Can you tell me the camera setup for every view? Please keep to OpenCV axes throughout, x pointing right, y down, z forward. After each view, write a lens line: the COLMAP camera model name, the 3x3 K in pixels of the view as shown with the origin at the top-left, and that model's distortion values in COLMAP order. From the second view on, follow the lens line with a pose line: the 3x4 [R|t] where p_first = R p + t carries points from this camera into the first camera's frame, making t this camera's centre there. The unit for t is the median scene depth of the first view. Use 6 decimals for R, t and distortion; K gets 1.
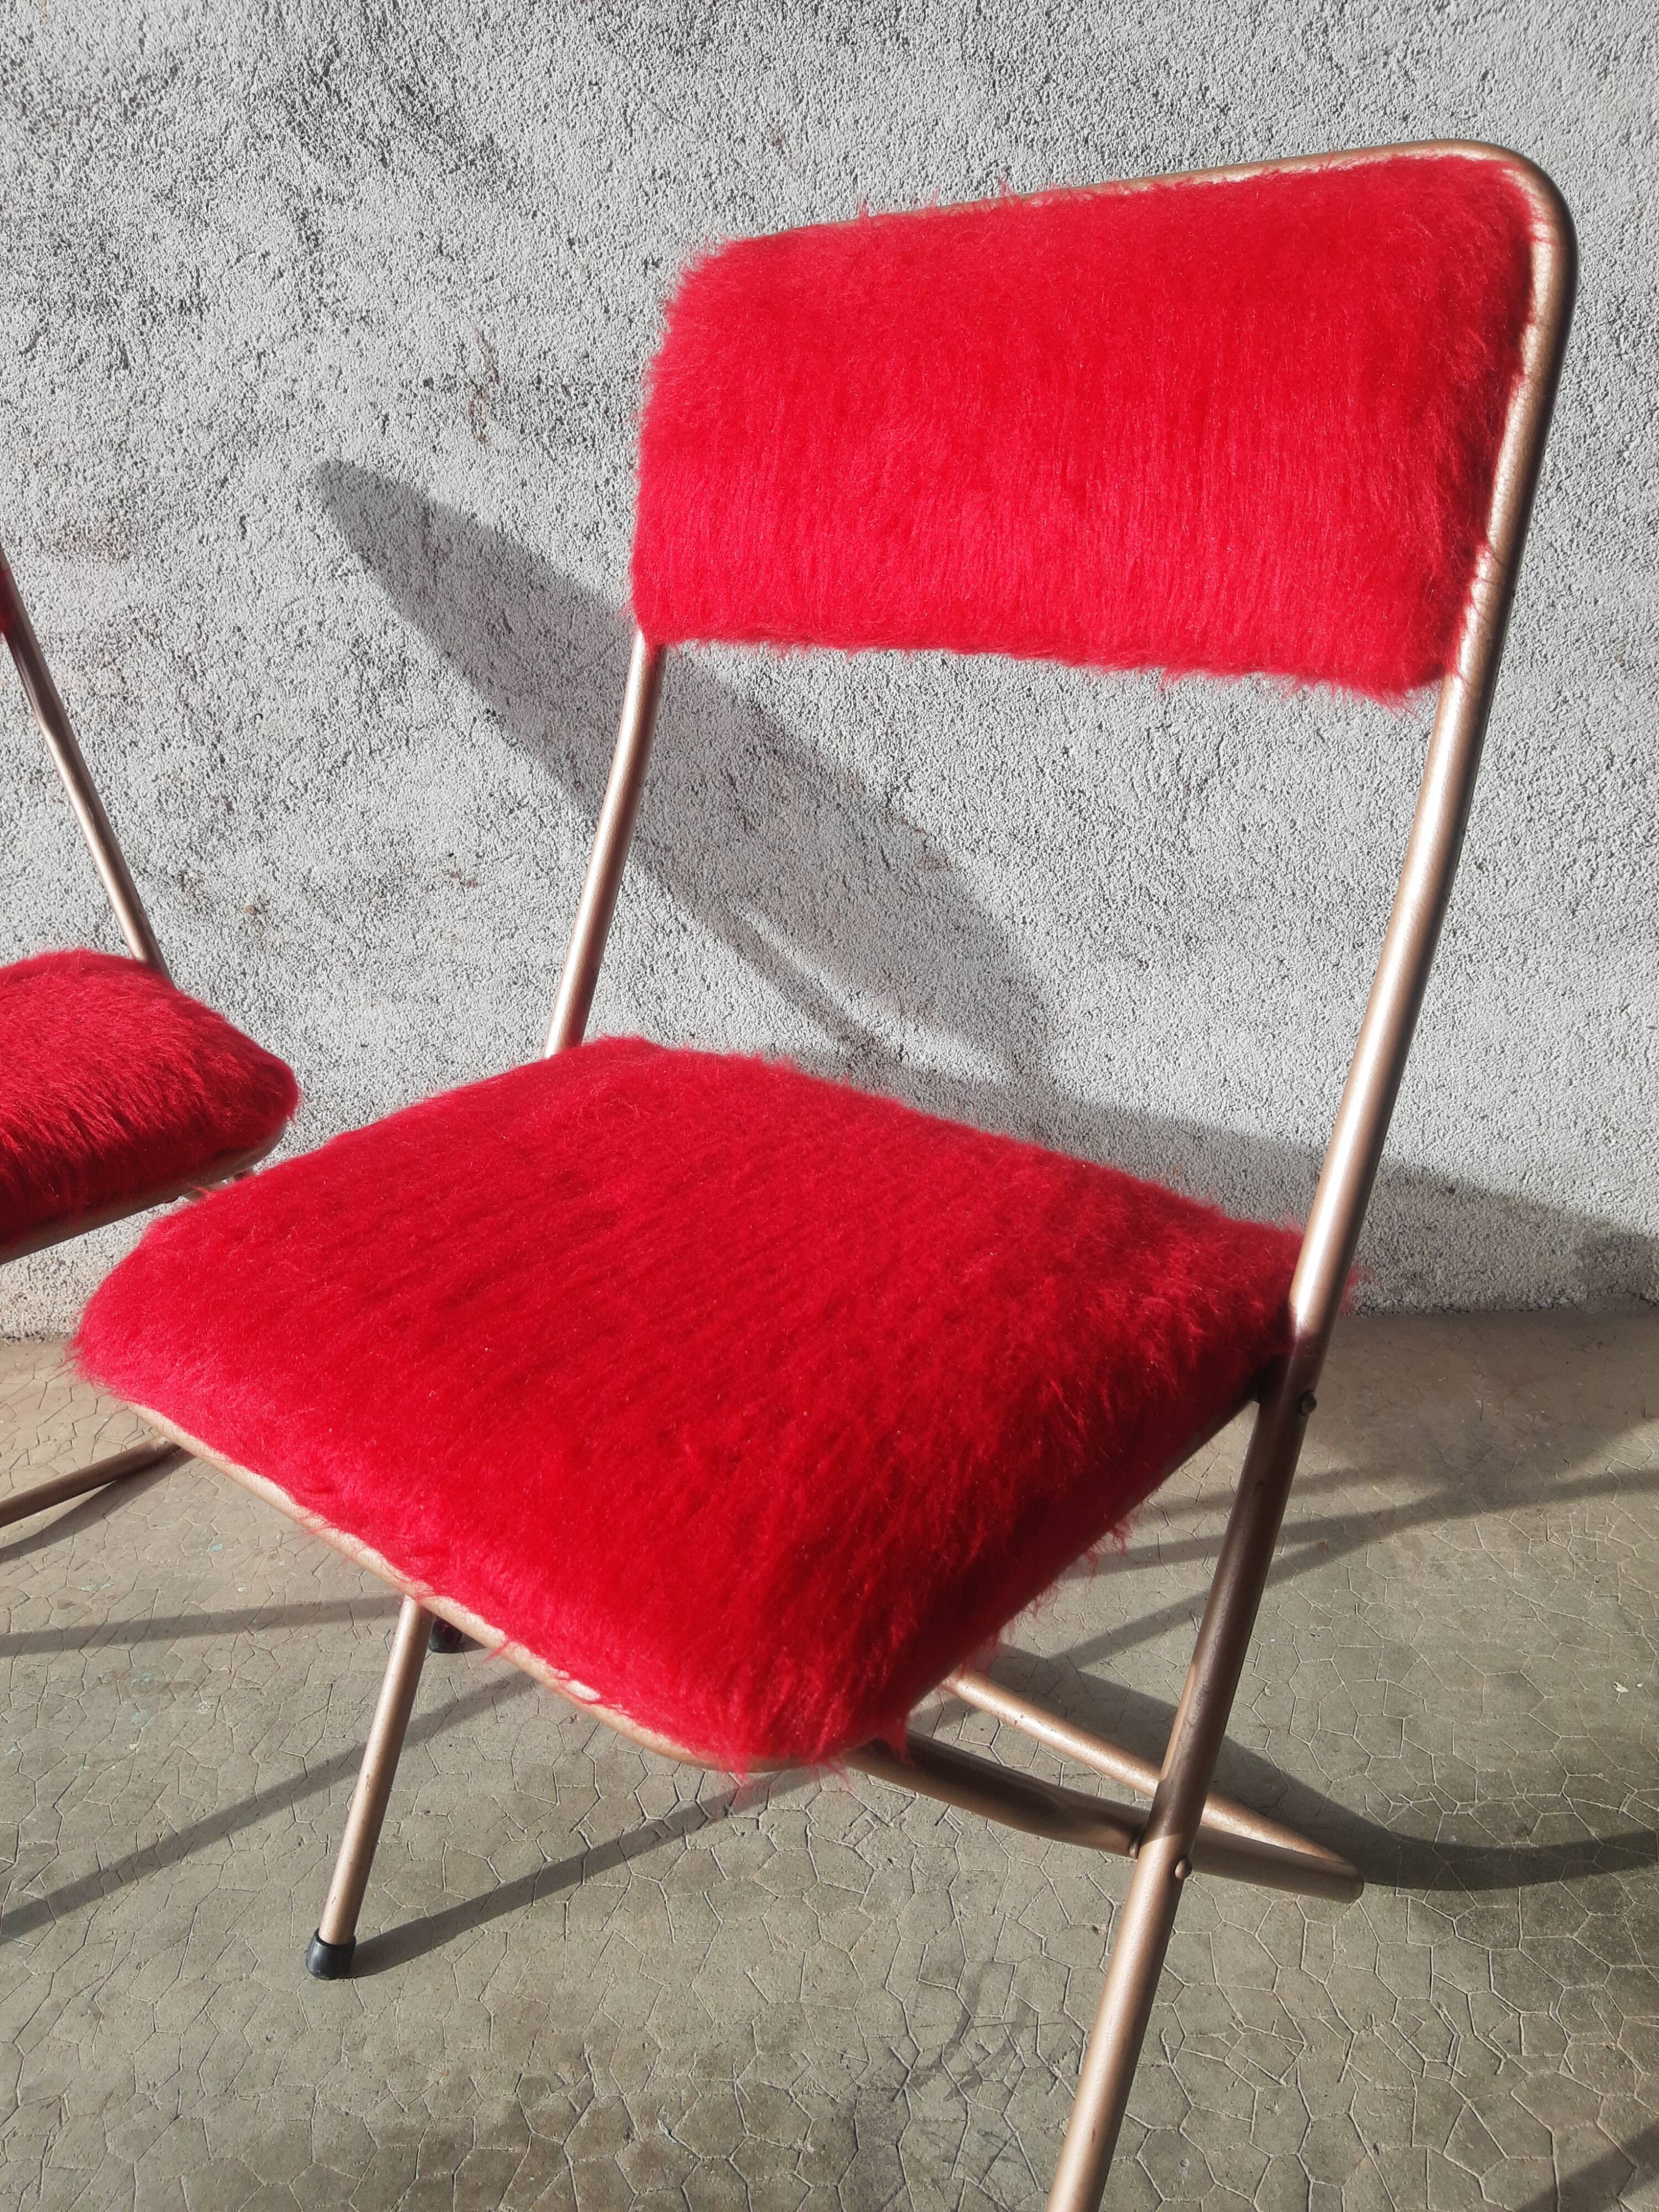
lens RADIAL K [[1780.3, 0, 856.8], [0, 1780.3, 1100.5], [0, 0, 1]] dist [-0.007948, 0.009249]
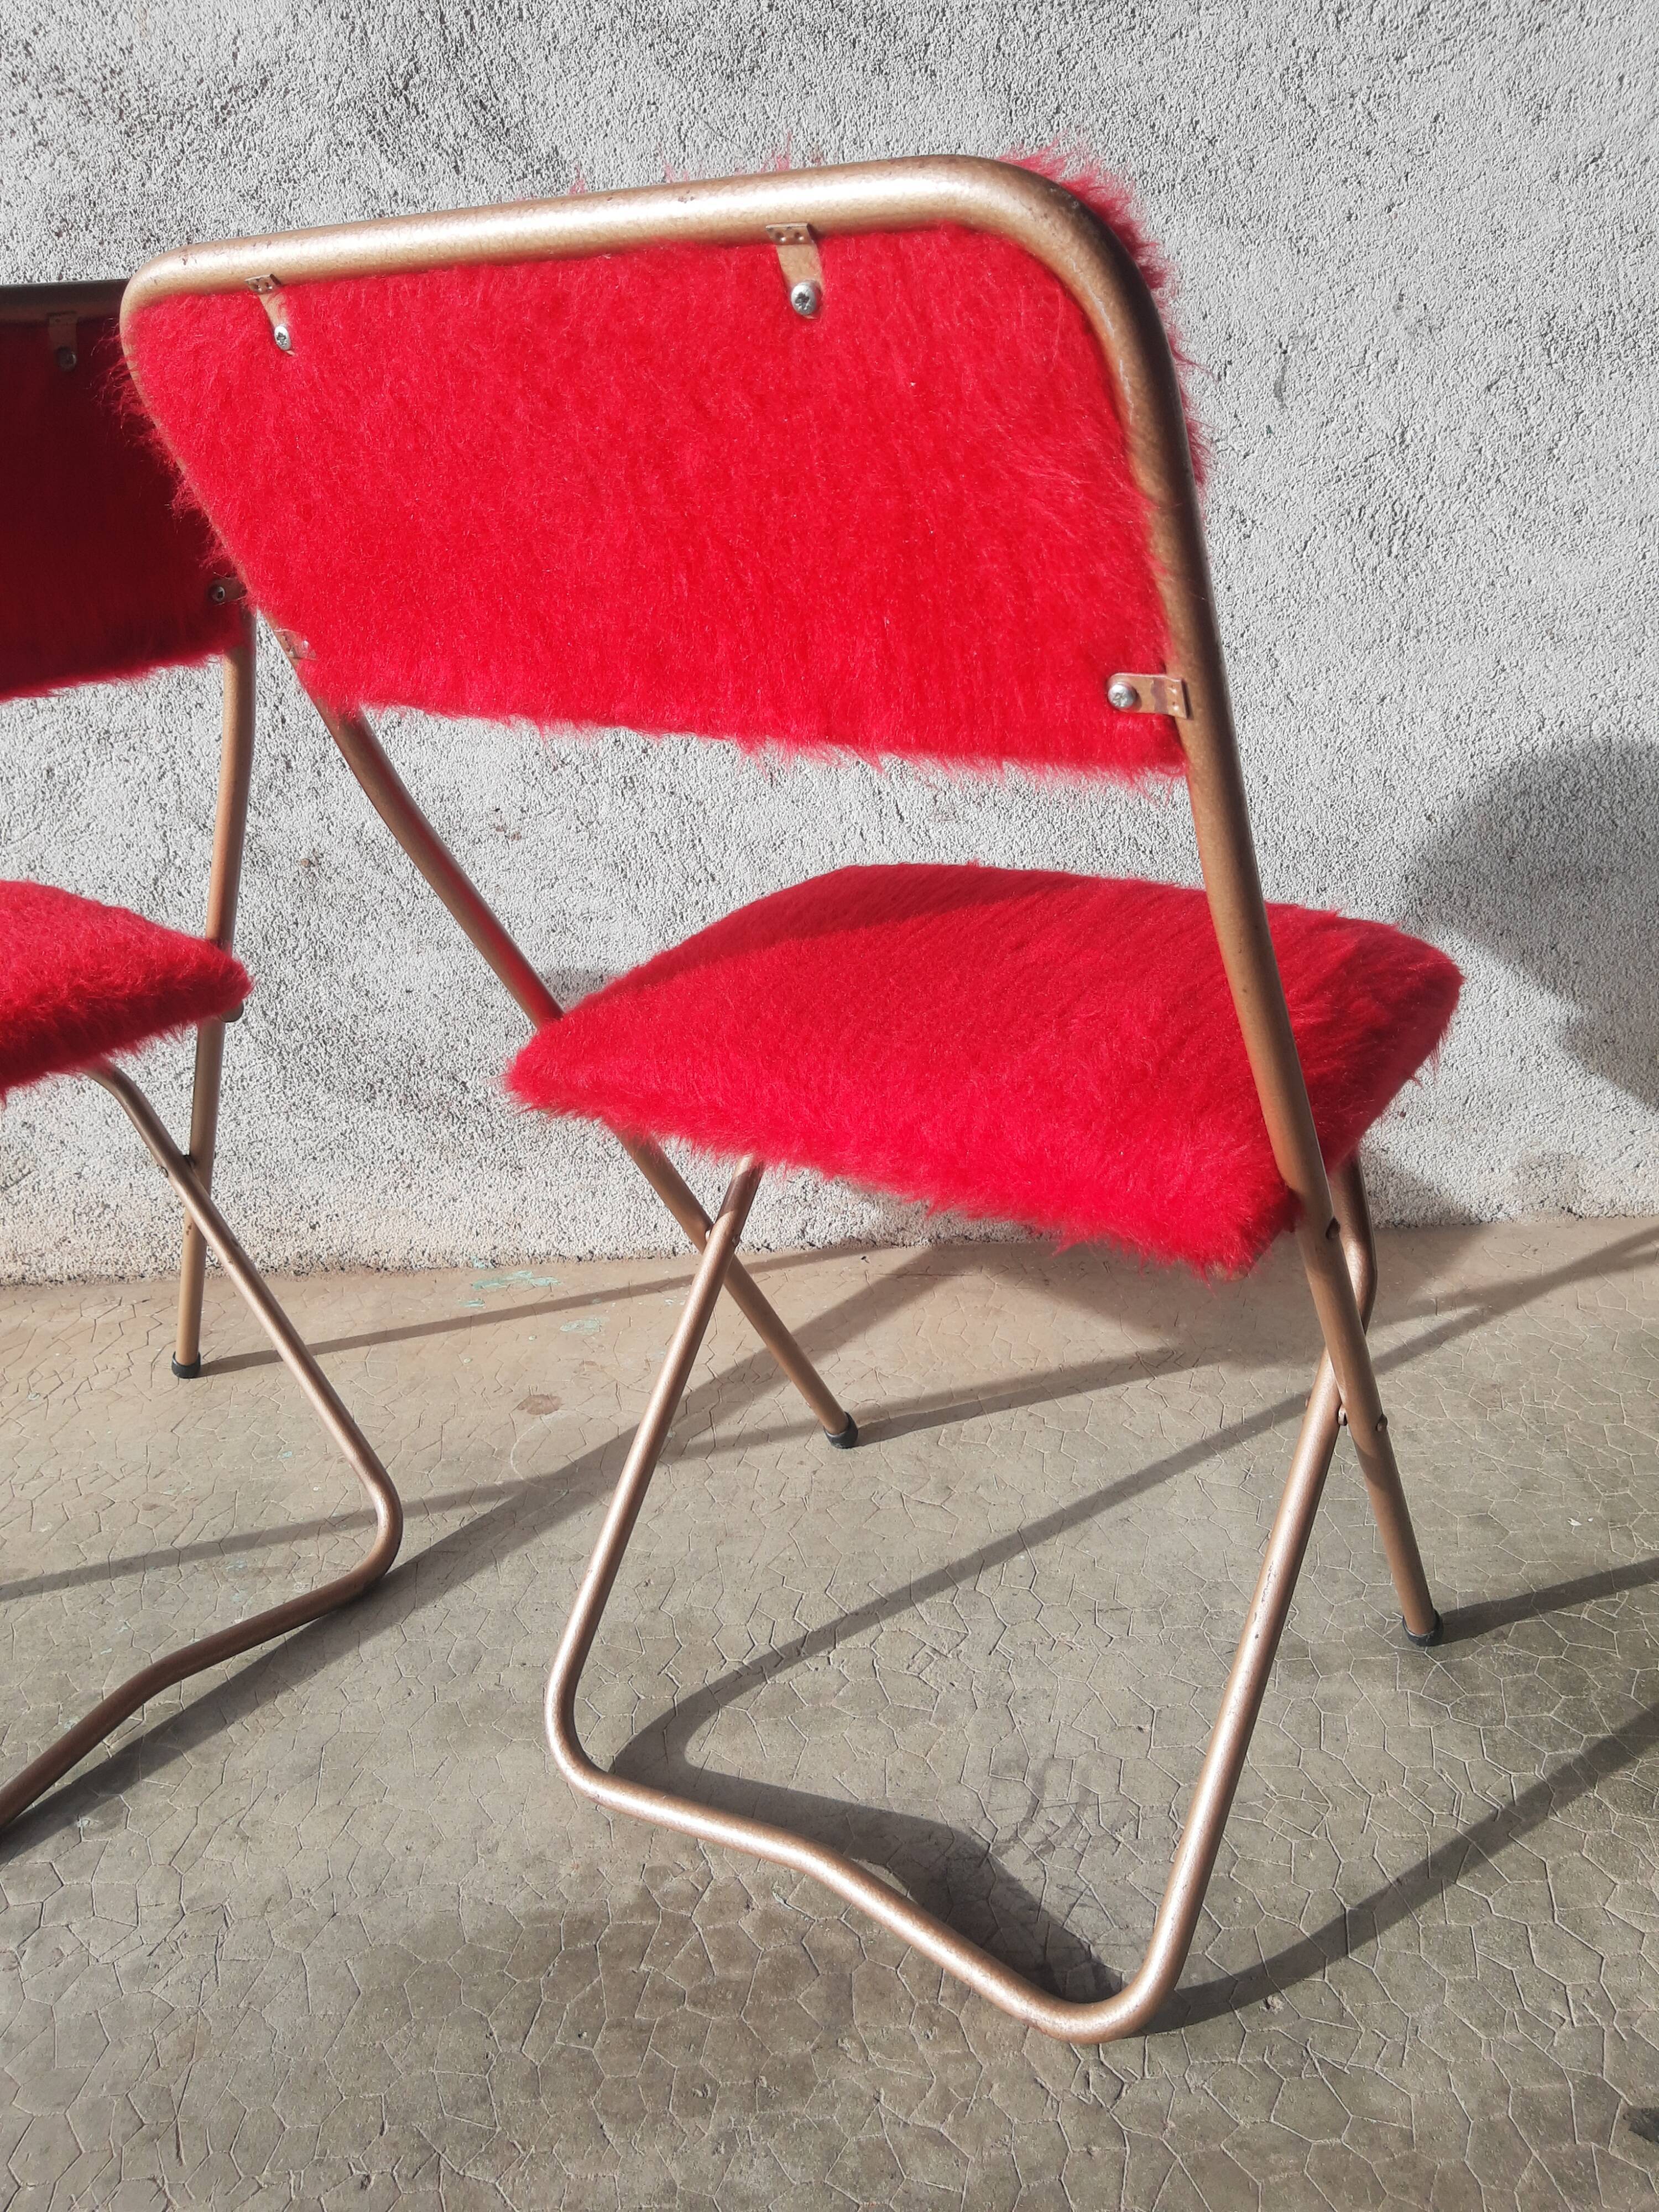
lens RADIAL K [[1765.5, 0, 866.1], [0, 1765.5, 1107.5], [0, 0, 1]] dist [-0.022509, 0.018035]
pose [[0.997697, -0.010805, 0.066955, -0.093525], [0.011311, 0.999910, -0.007180, 0.062783], [-0.066872, 0.007920, 0.997730, -0.095299]]
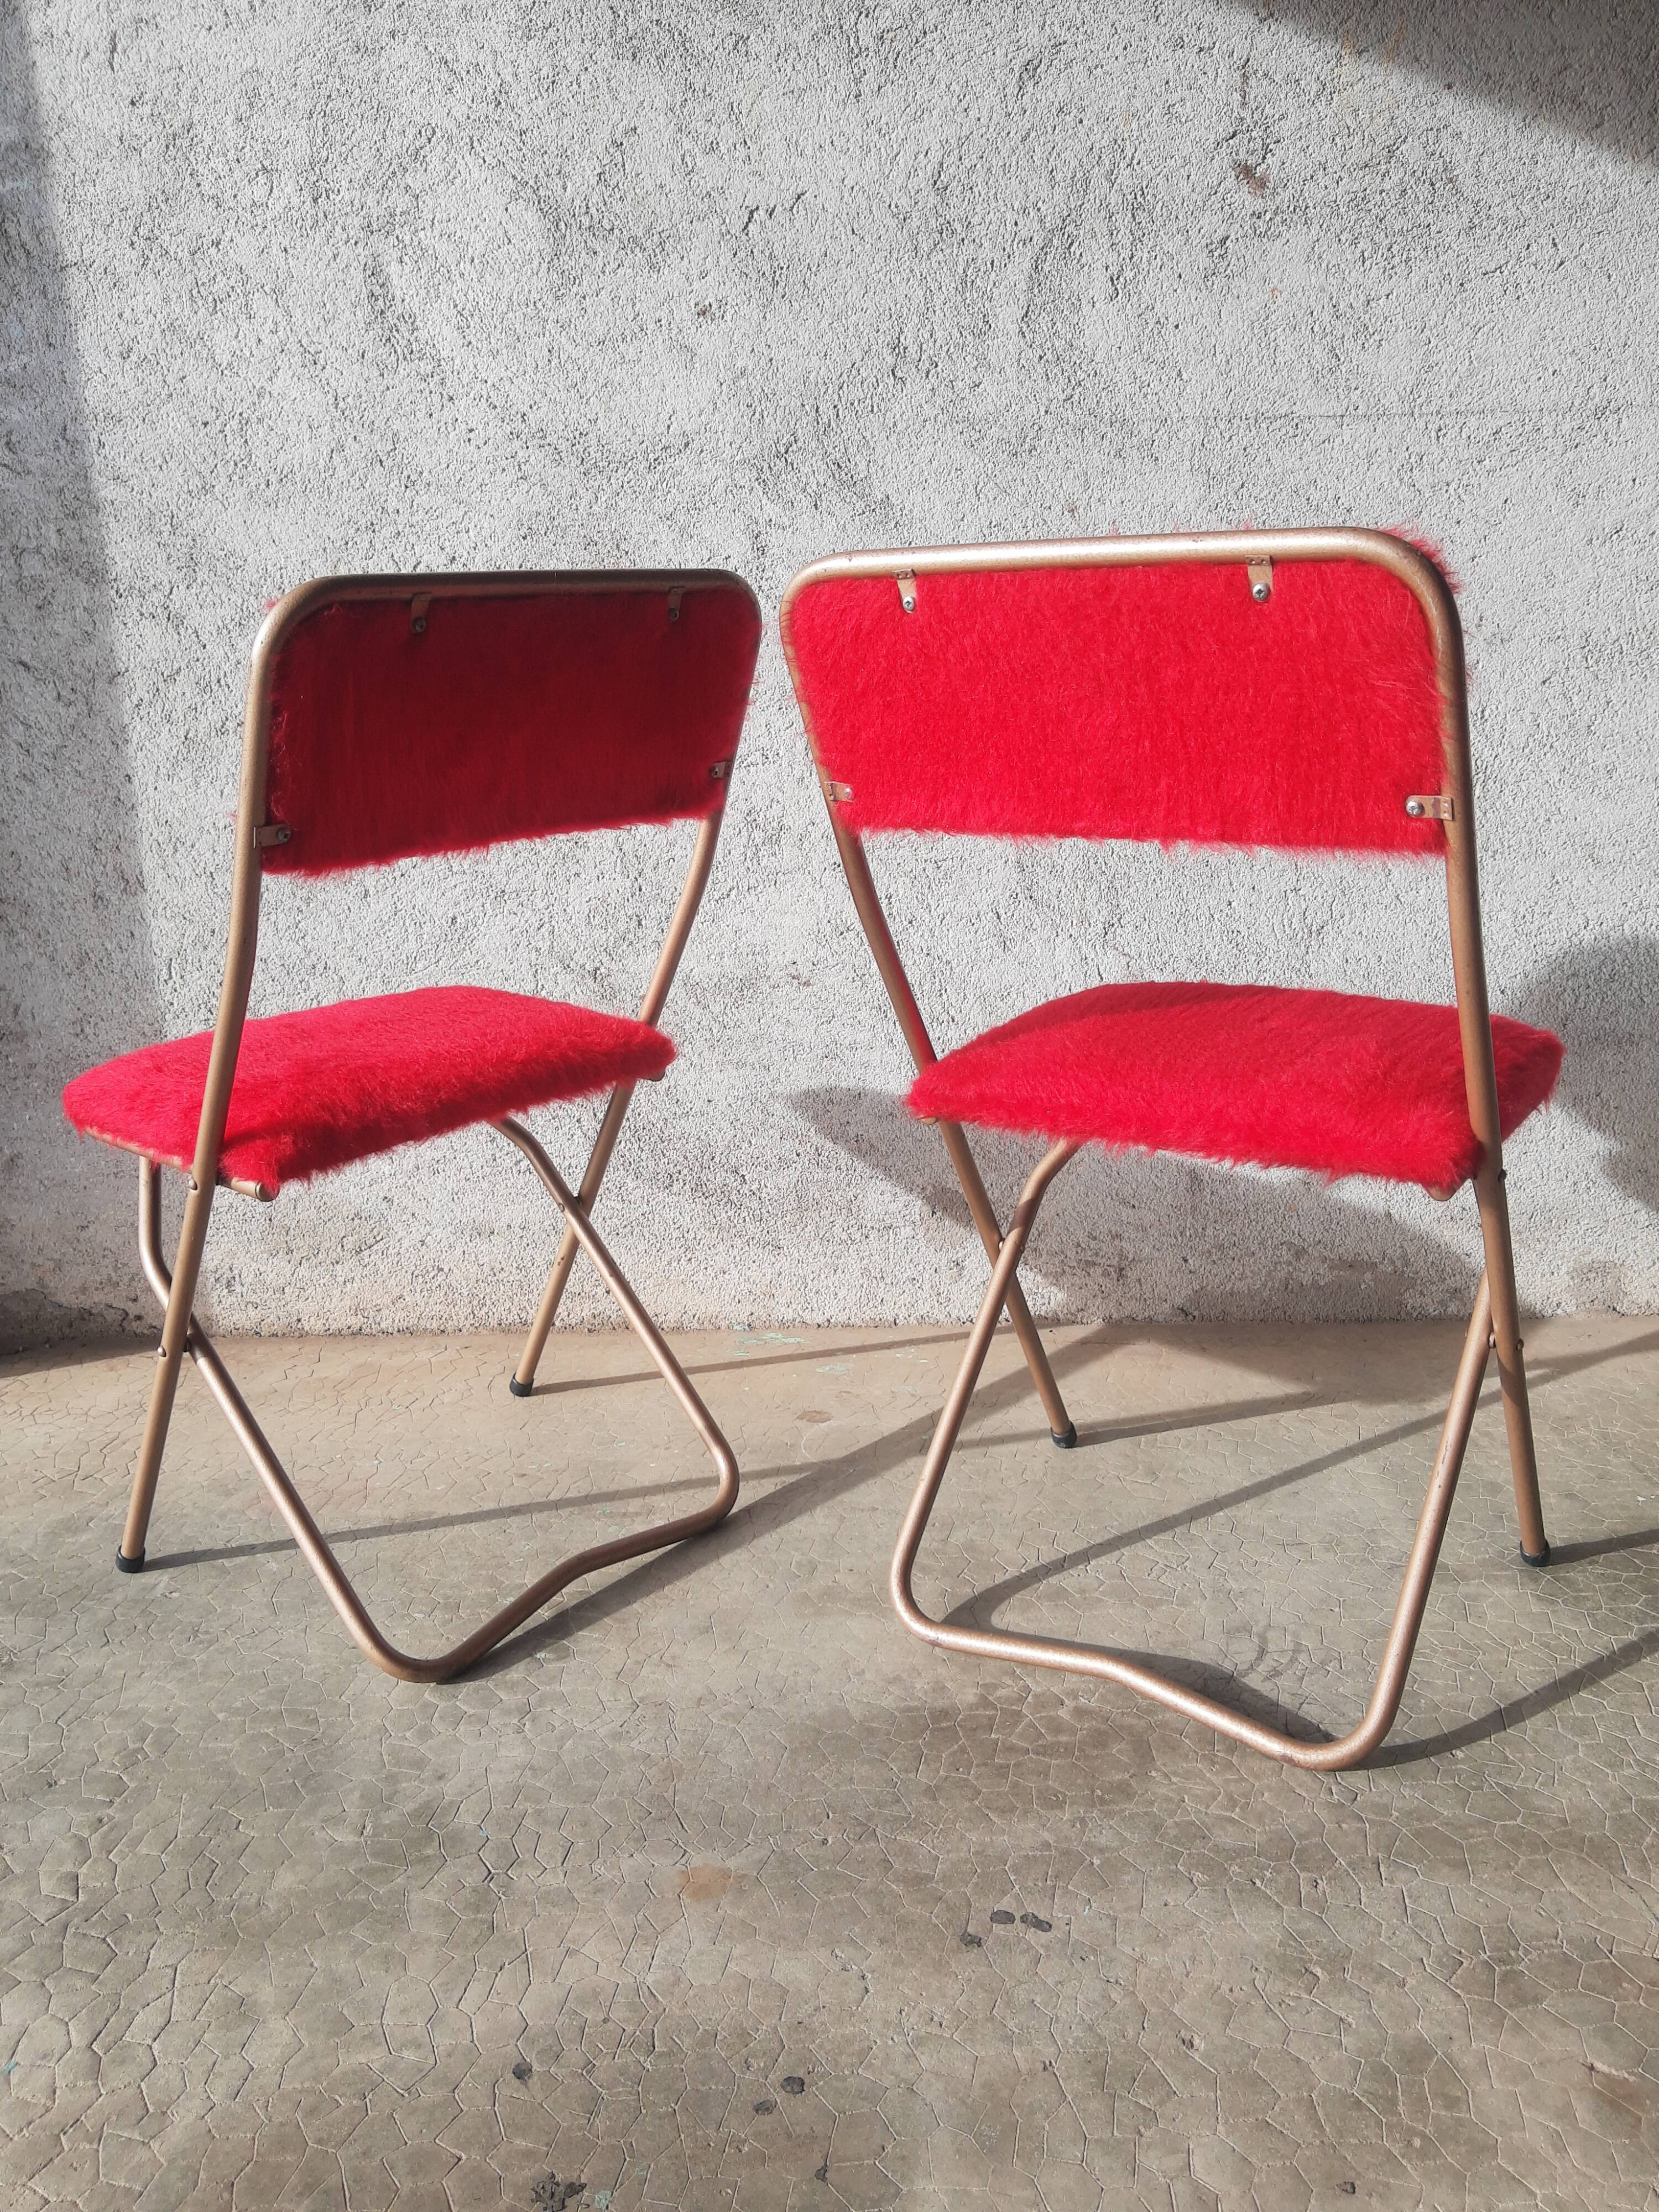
lens RADIAL K [[1780.2, 0, 855.1], [0, 1780.2, 1099.1], [0, 0, 1]] dist [-0.021499, 0.027013]
pose [[0.996476, 0.036419, 0.075558, -0.336542], [-0.022849, 0.984614, -0.173243, 0.255731], [-0.080705, 0.170906, 0.981977, -0.449287]]
